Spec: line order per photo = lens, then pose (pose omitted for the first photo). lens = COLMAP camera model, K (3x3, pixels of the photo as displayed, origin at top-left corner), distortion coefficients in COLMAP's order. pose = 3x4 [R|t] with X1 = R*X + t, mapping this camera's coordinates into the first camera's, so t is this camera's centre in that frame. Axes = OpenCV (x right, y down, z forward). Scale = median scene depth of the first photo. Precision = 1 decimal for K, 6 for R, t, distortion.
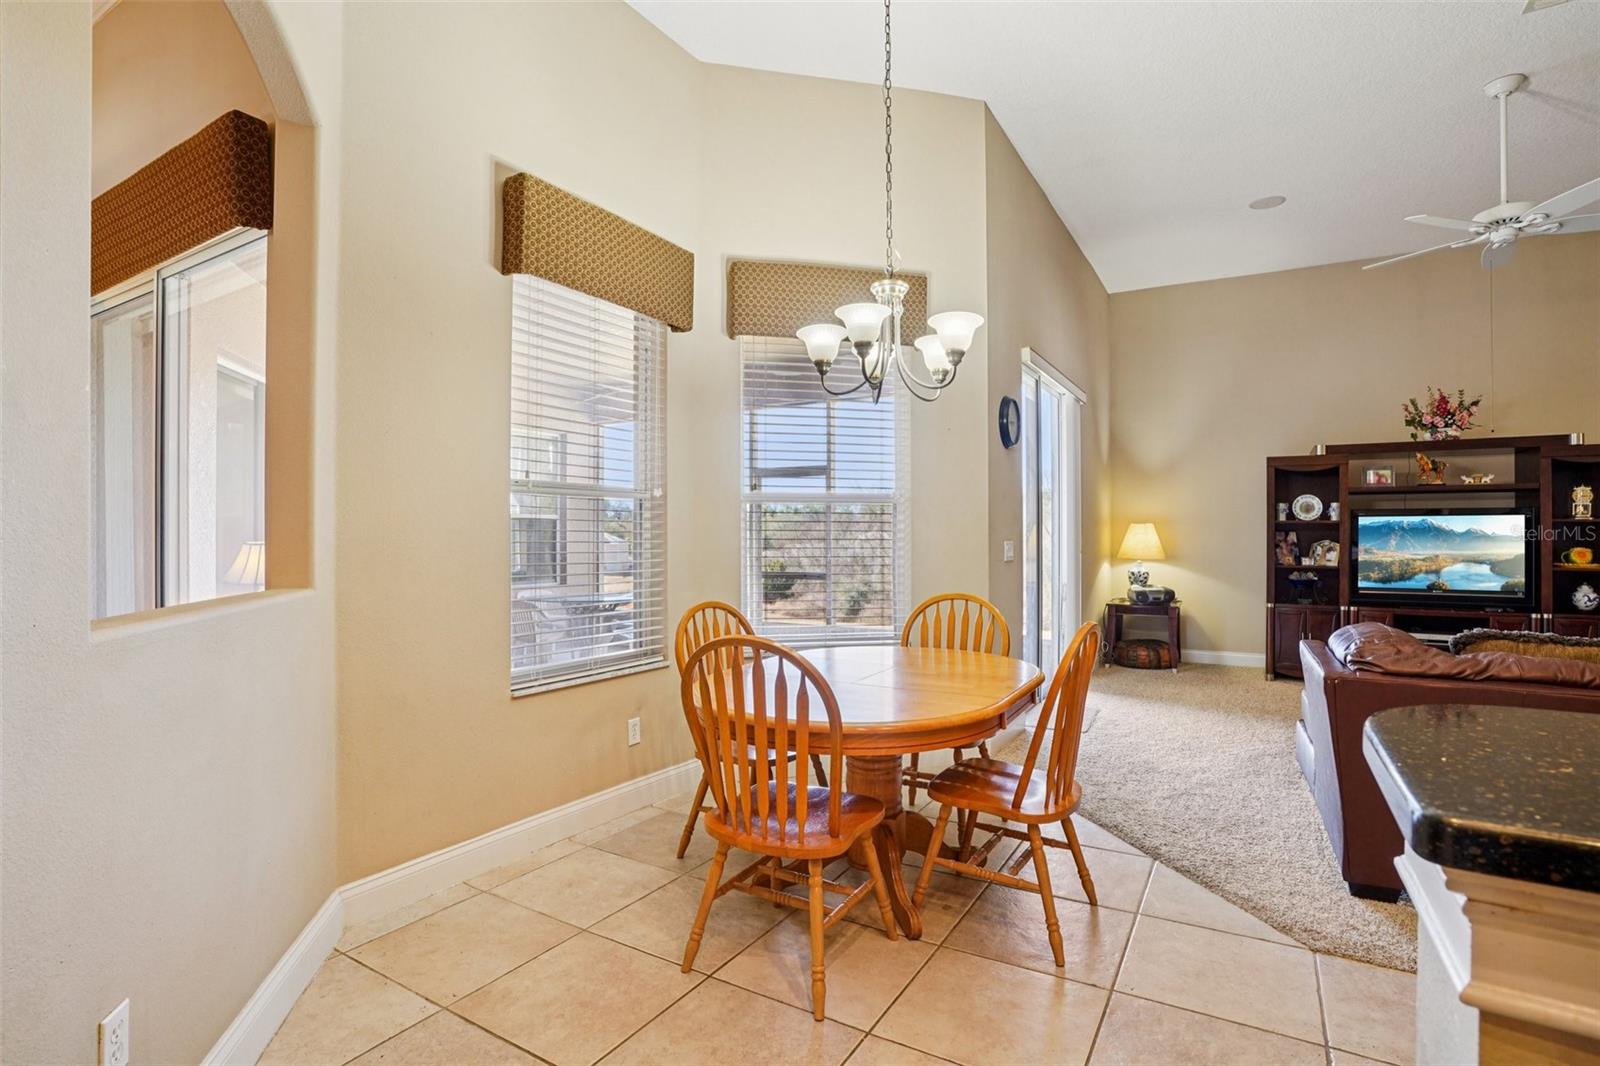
lens RADIAL K [[790.4, 0, 793.6], [0, 790.4, 531.1], [0, 0, 1]] dist [-0.070129, 0.029232]
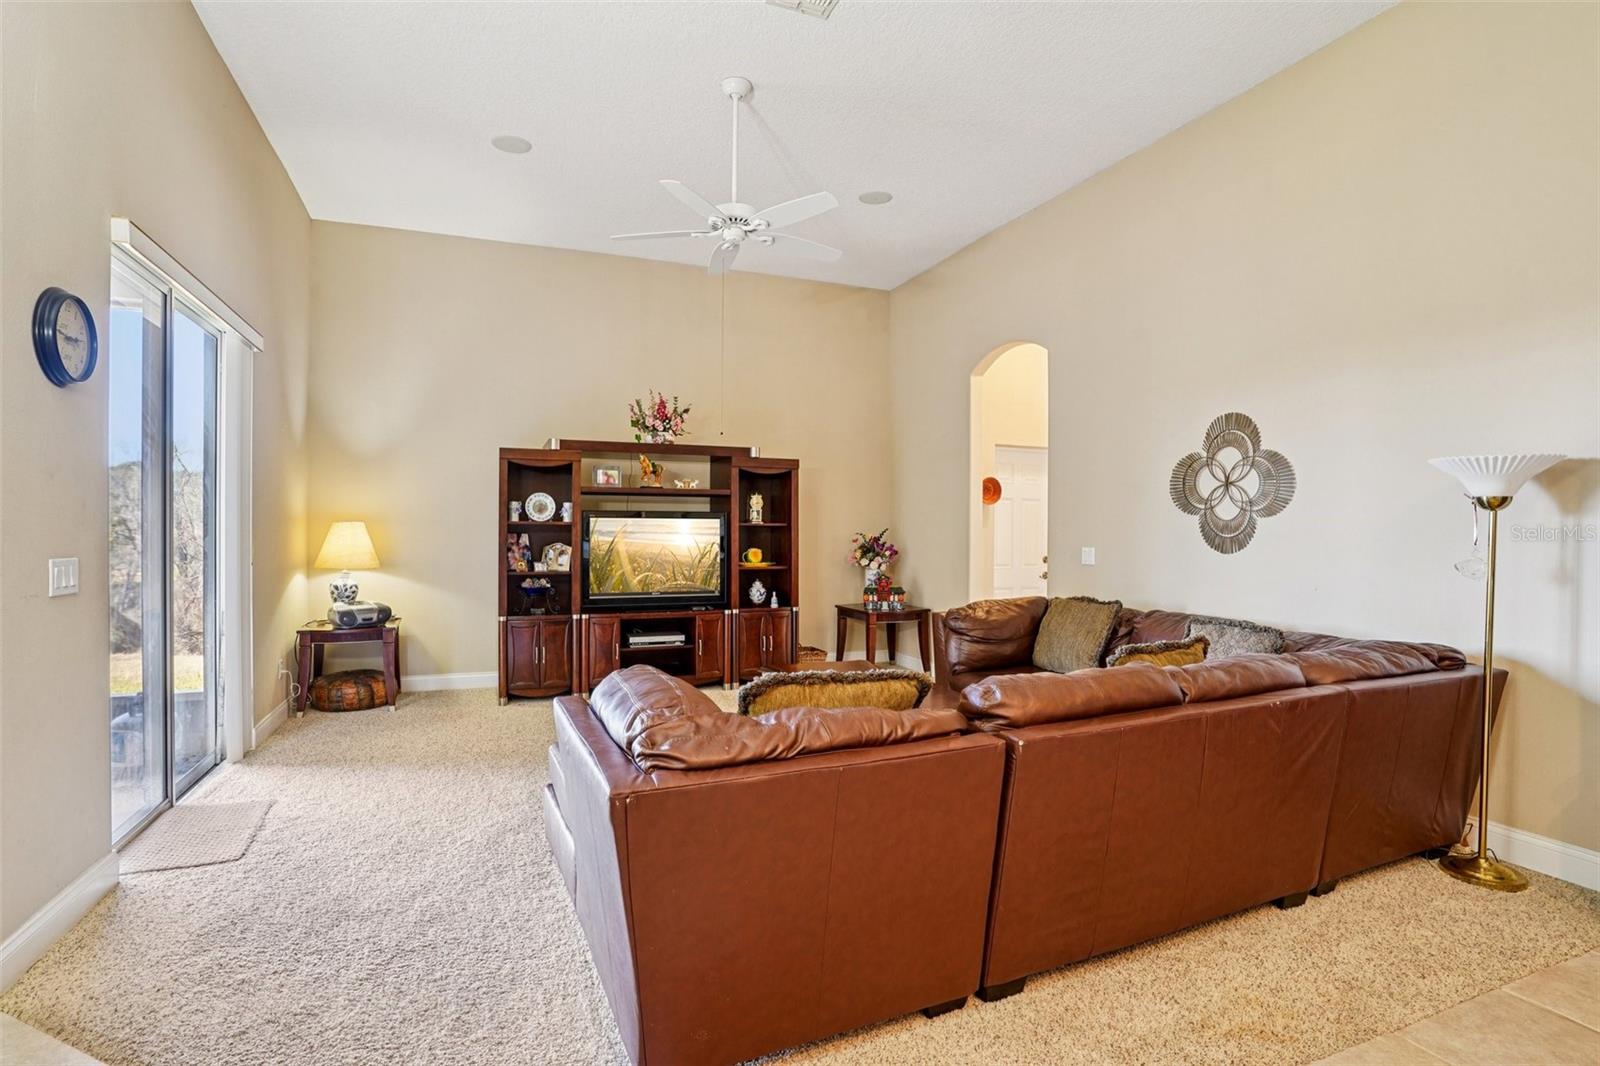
lens RADIAL K [[790.4, 0, 797.6], [0, 790.4, 534.4], [0, 0, 1]] dist [-0.070129, 0.029232]
pose [[0.602987, -0.001723, 0.797749, 0.125147], [-0.007319, 0.999944, 0.007691, -0.008669], [-0.797717, -0.010476, 0.602940, 0.222477]]
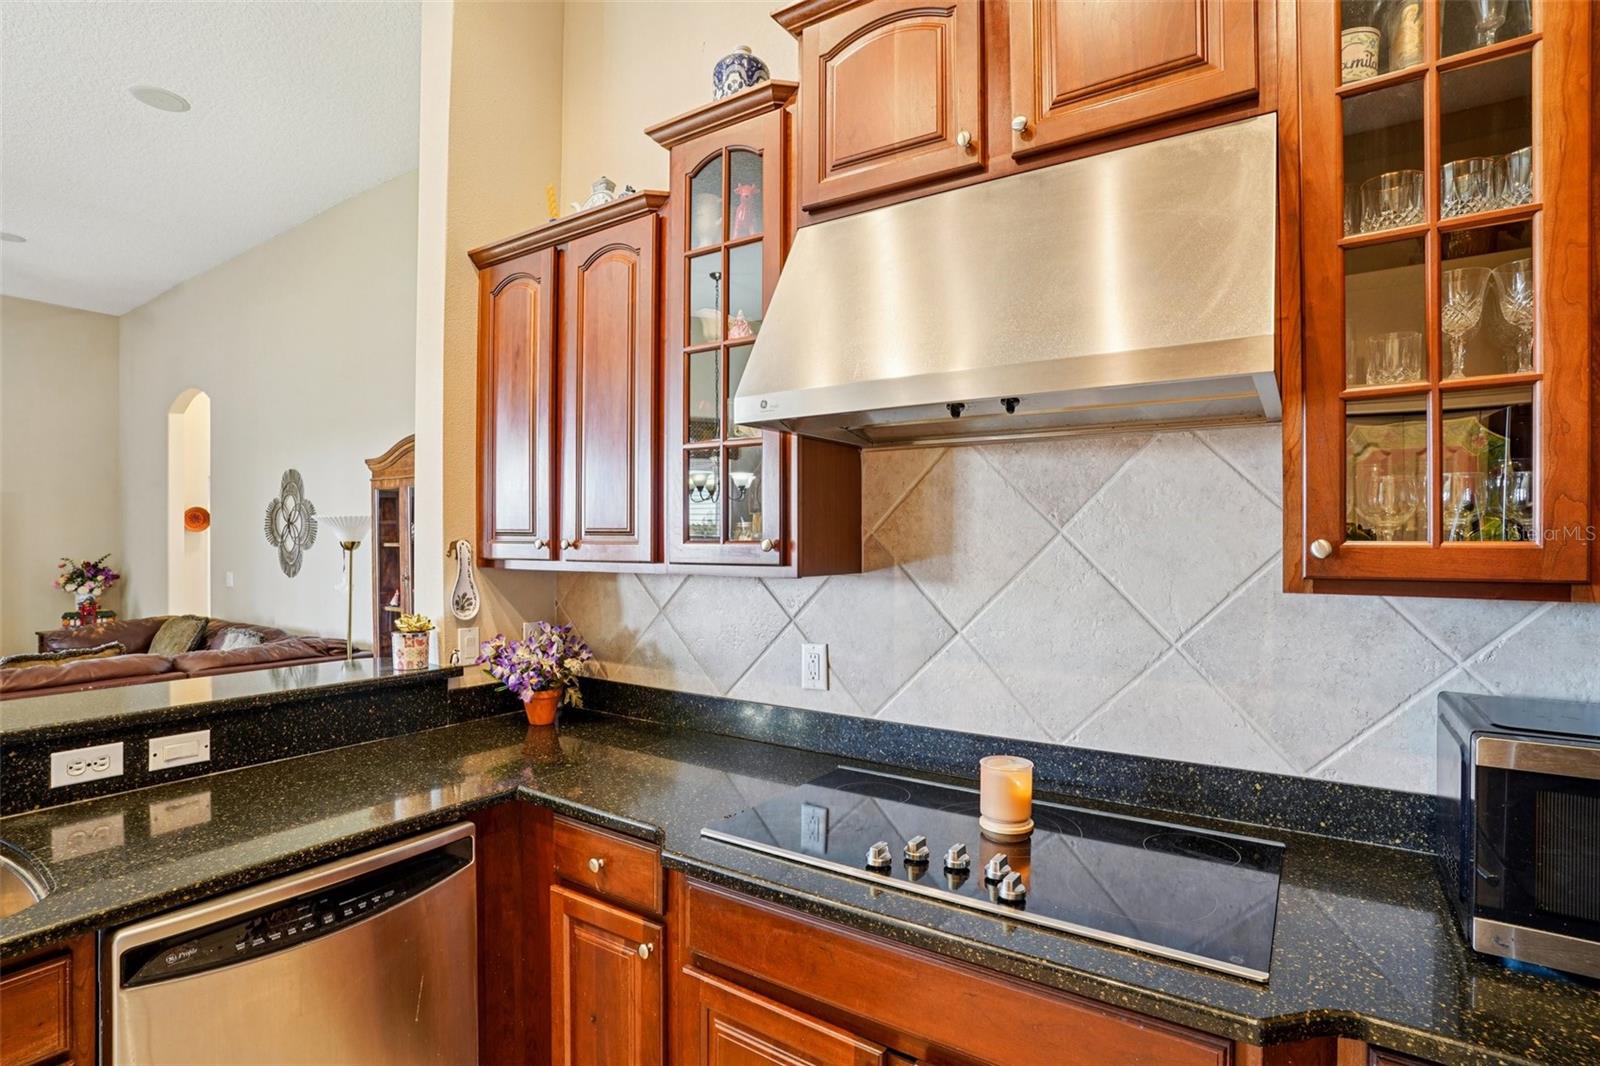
lens RADIAL K [[790.4, 0, 807.4], [0, 790.4, 542.9], [0, 0, 1]] dist [-0.070129, 0.029232]
pose [[0.046282, -0.002379, 0.998926, 0.040520], [-0.003852, 0.999989, 0.002560, -0.033805], [-0.998921, -0.003966, 0.046272, -0.313942]]
